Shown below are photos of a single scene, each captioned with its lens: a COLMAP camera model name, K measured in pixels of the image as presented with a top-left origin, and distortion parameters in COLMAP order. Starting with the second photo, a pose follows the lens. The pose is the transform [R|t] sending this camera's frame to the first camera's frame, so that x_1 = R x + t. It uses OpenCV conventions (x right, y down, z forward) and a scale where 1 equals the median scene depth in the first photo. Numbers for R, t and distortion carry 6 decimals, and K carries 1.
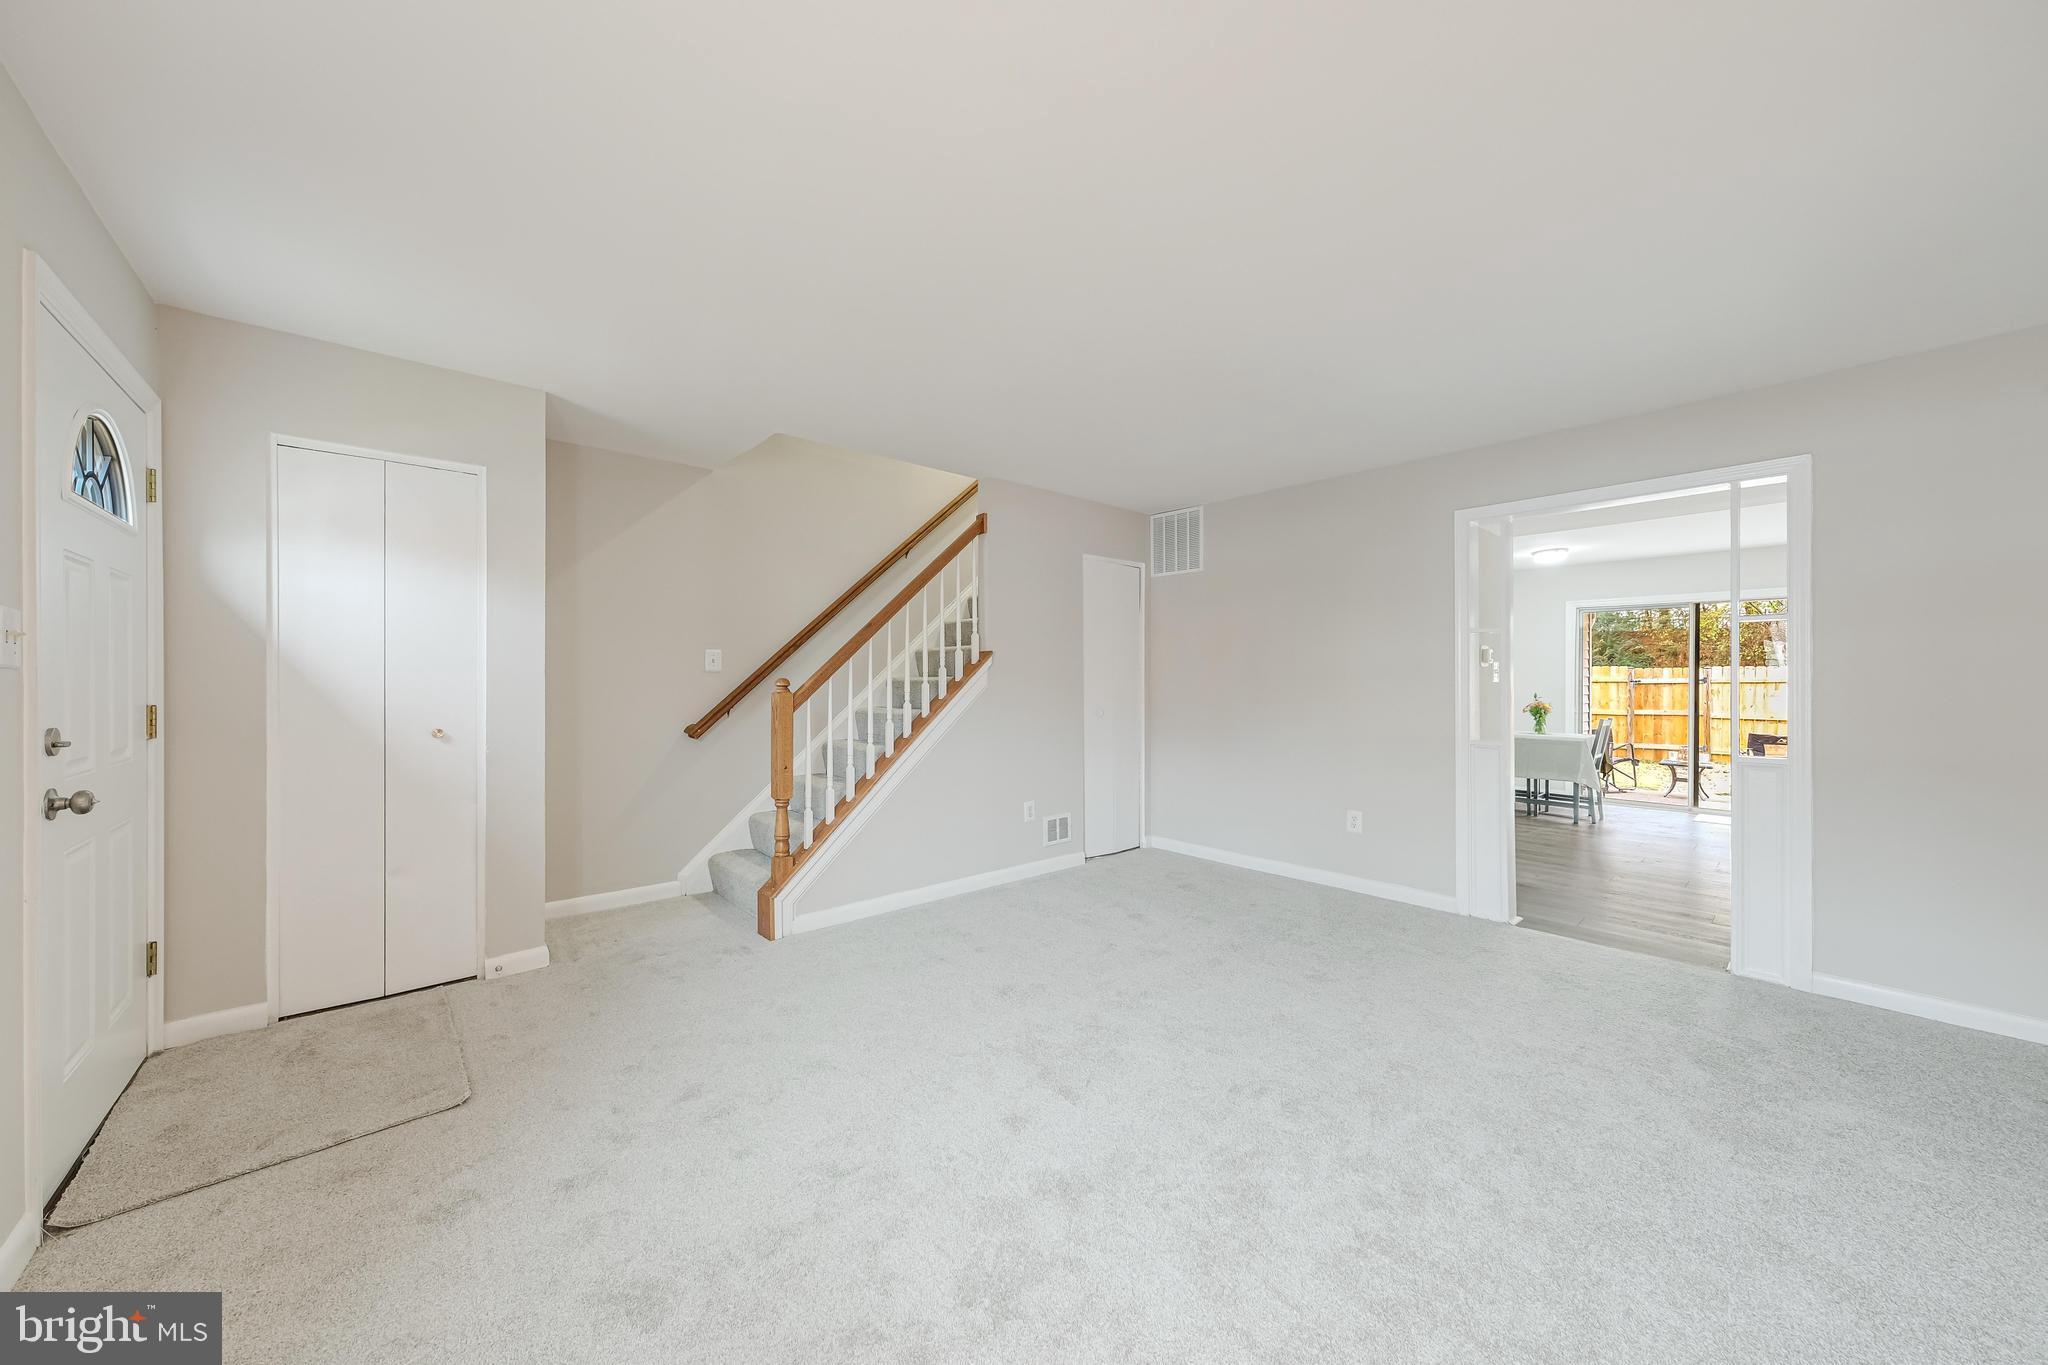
lens RADIAL K [[710.4, 0, 1024.0], [0, 710.4, 682.5], [0, 0, 1]] dist [-0.013083, 0.000008]
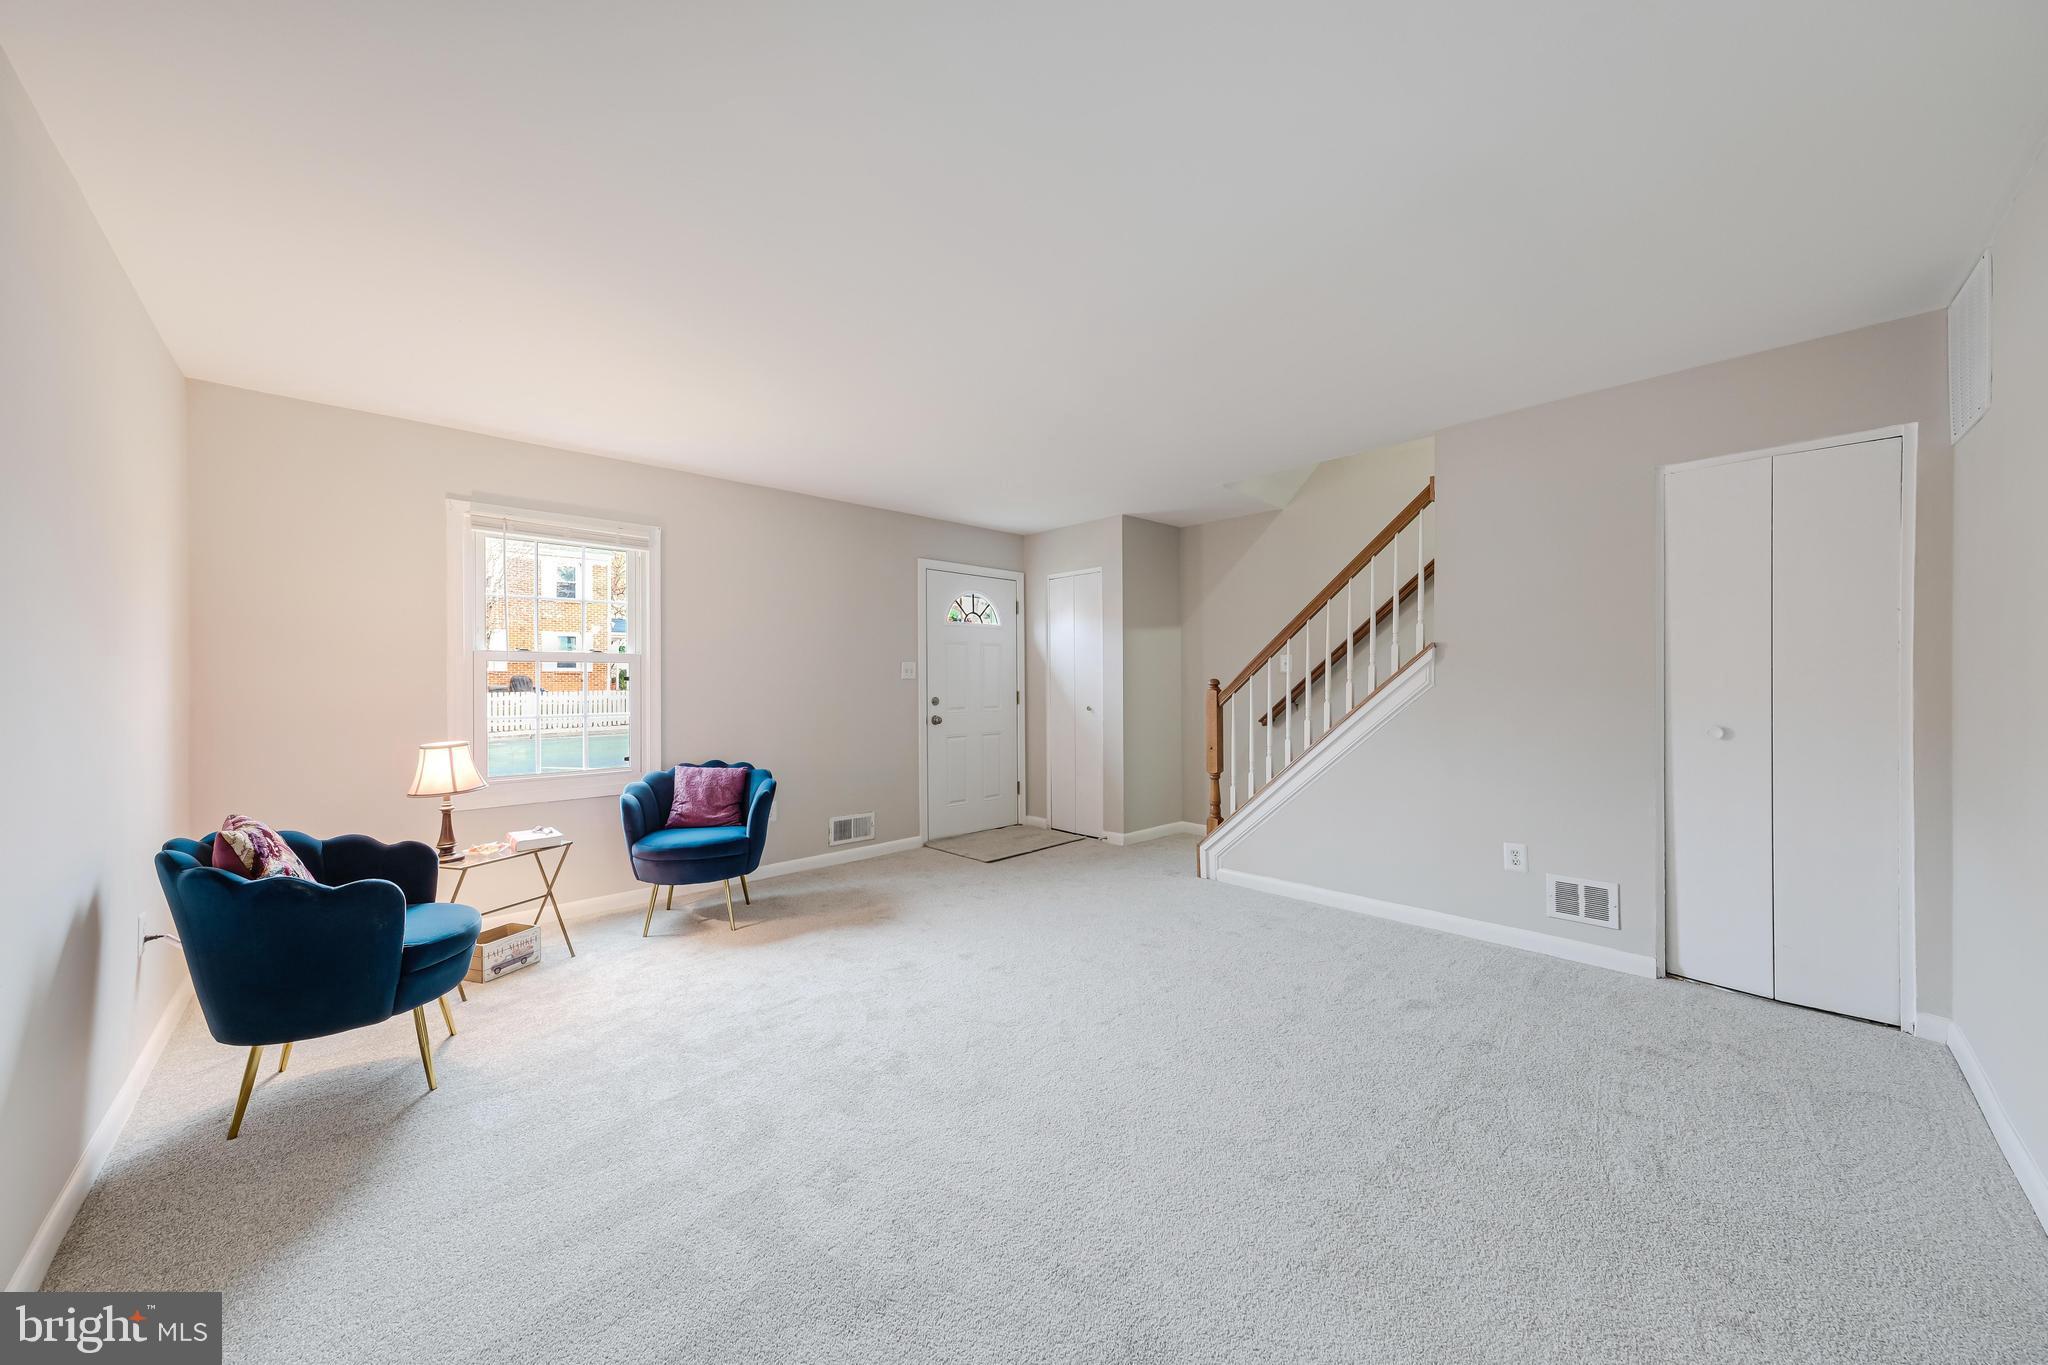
lens RADIAL K [[710.4, 0, 1024.0], [0, 710.4, 682.5], [0, 0, 1]] dist [-0.013083, 0.000008]
pose [[0.033224, -0.000964, -0.999447, 0.772033], [0.003648, 0.999993, -0.000843, 0.001051], [0.999441, -0.003618, 0.033228, 0.511469]]
